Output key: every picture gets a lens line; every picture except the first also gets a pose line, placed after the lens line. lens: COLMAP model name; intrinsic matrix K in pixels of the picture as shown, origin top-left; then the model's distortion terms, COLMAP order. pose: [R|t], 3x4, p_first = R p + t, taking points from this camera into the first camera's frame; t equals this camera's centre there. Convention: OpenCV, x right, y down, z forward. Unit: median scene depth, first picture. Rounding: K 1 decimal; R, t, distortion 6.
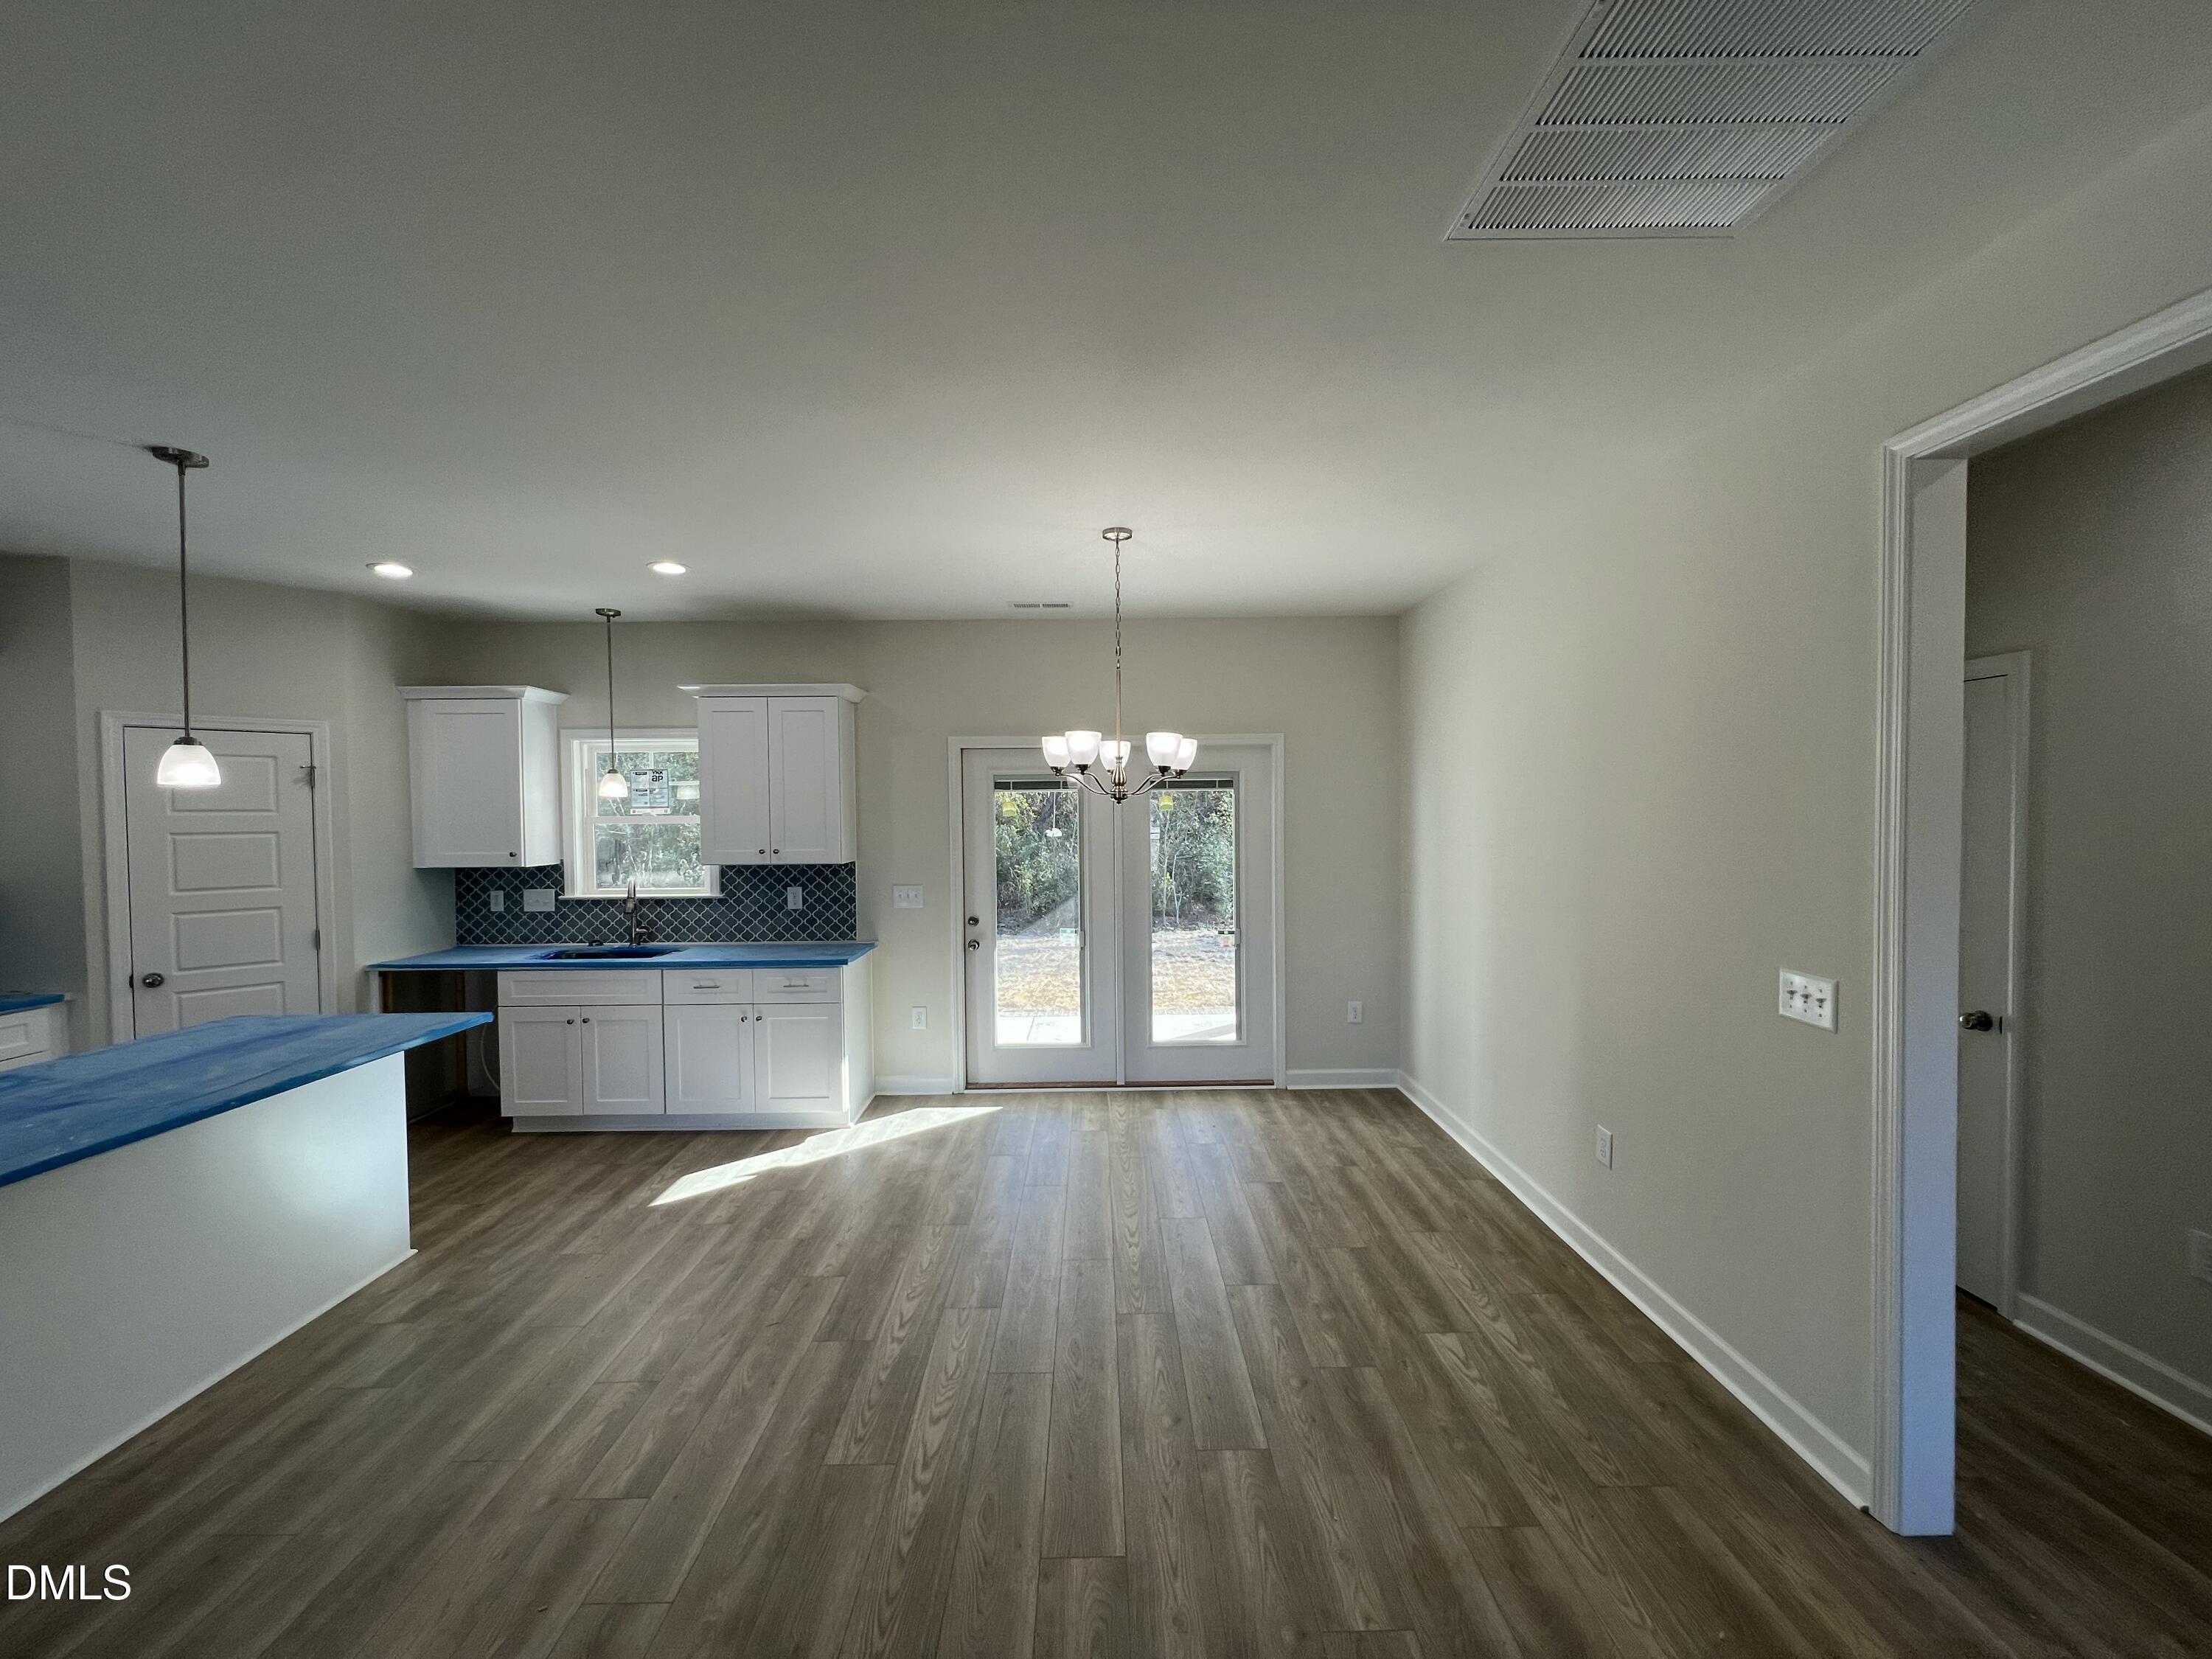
lens RADIAL K [[883.2, 0, 1103.4], [0, 883.2, 833.1], [0, 0, 1]] dist [-0.001161, -0.000001]
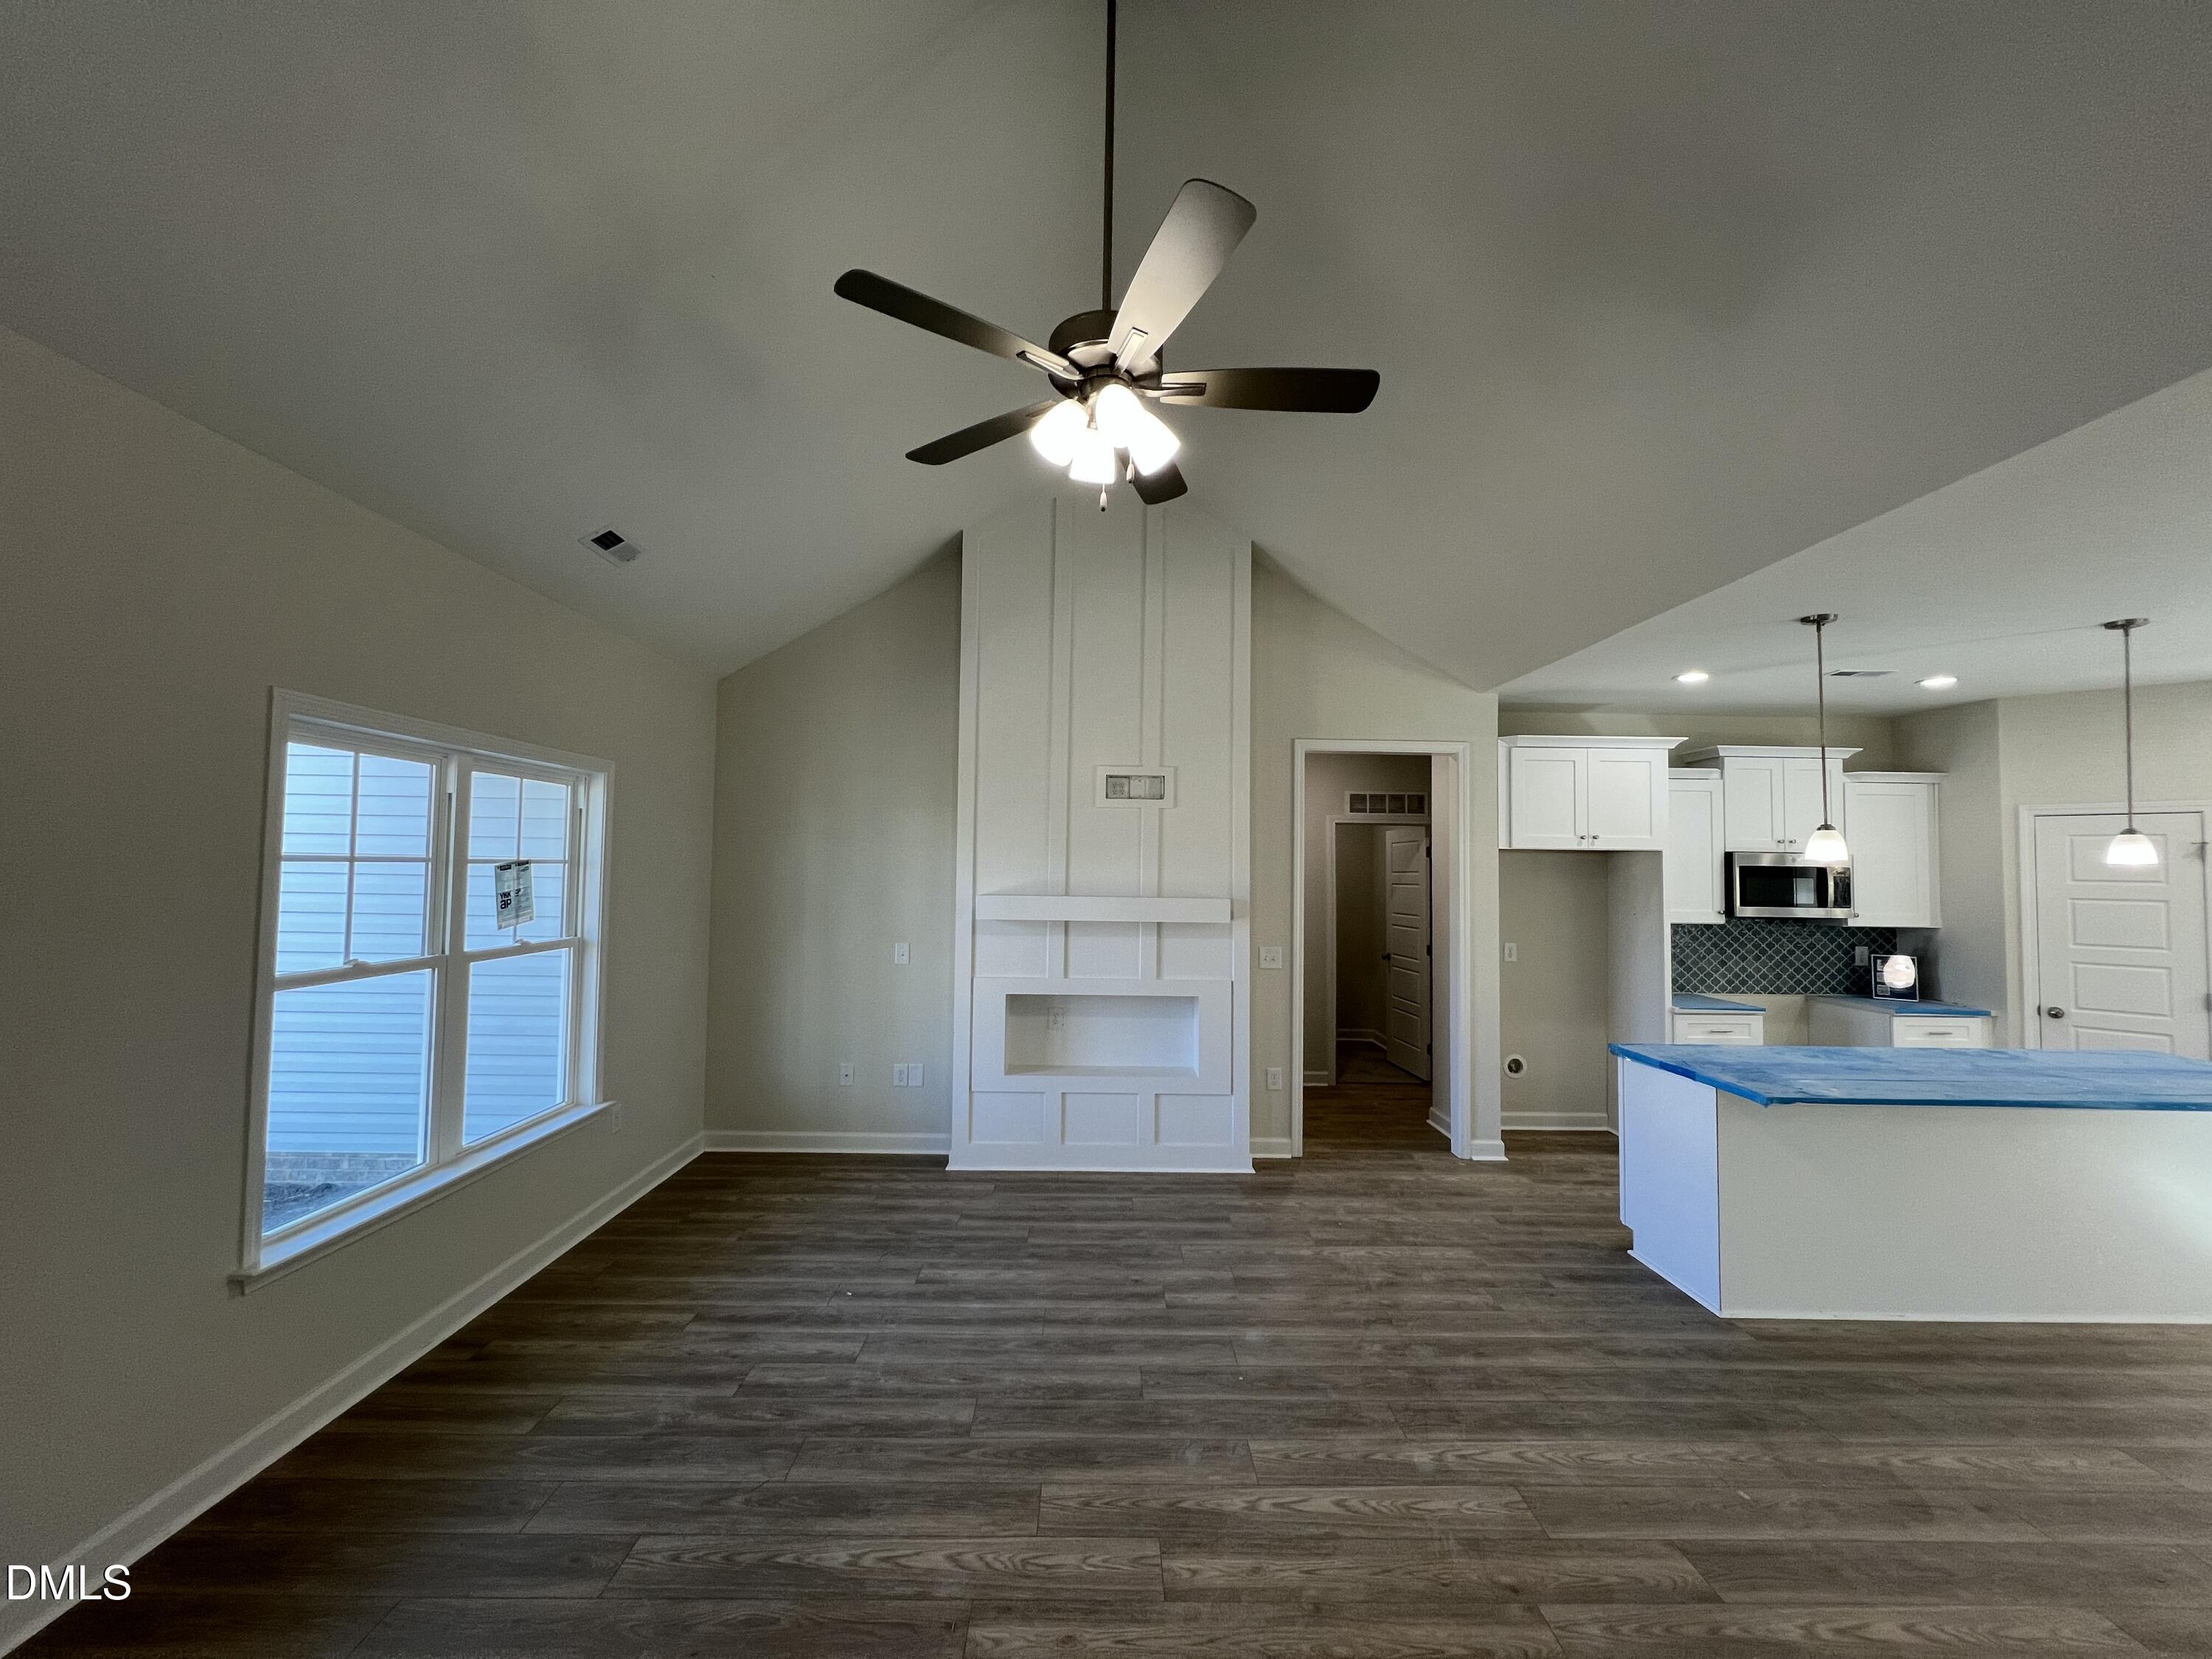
lens RADIAL K [[881.1, 0, 1103.6], [0, 881.1, 833.5], [0, 0, 1]] dist [-0.000912, -0.000261]
pose [[-0.002574, -0.031877, -0.999488, 0.236687], [-0.039145, 0.998729, -0.031752, 0.002352], [0.999230, 0.039044, -0.003819, -0.434632]]
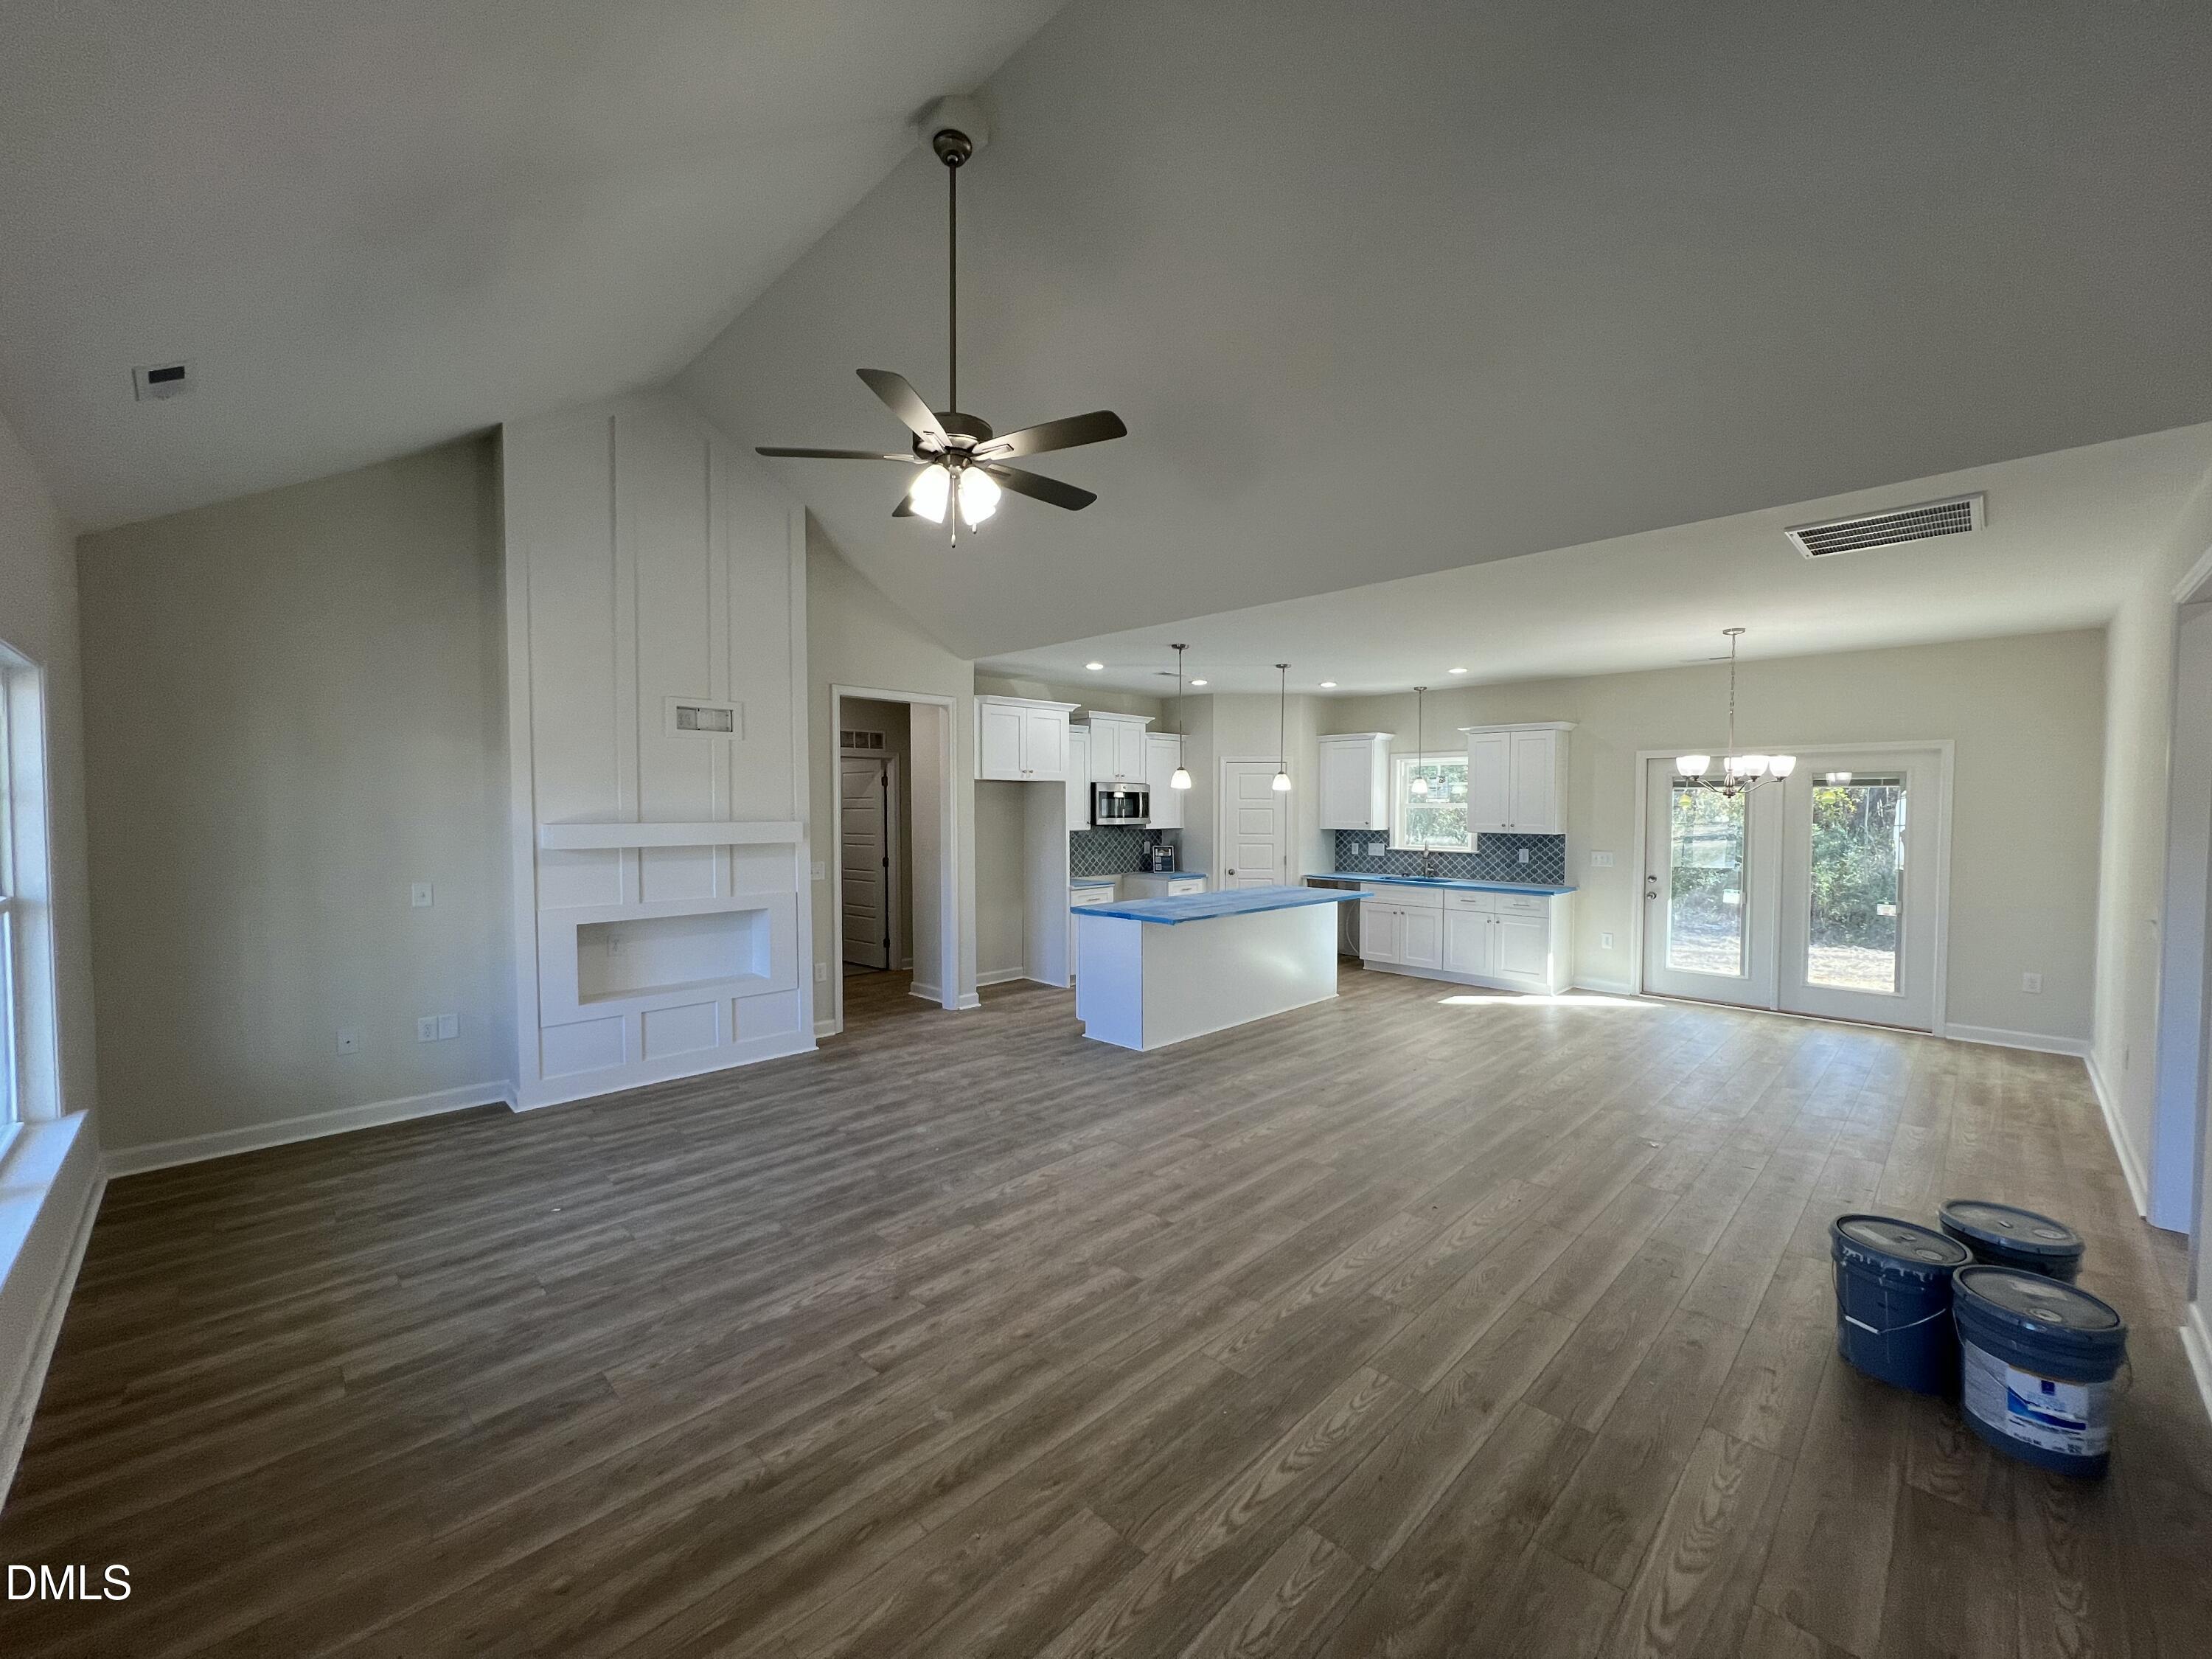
lens RADIAL K [[883.2, 0, 1103.4], [0, 883.2, 833.1], [0, 0, 1]] dist [-0.001161, -0.000001]
pose [[0.695319, 0.035220, -0.717837, 0.390468], [-0.026146, 0.999377, 0.023708, 0.021787], [0.718225, 0.002285, 0.695807, -0.961511]]
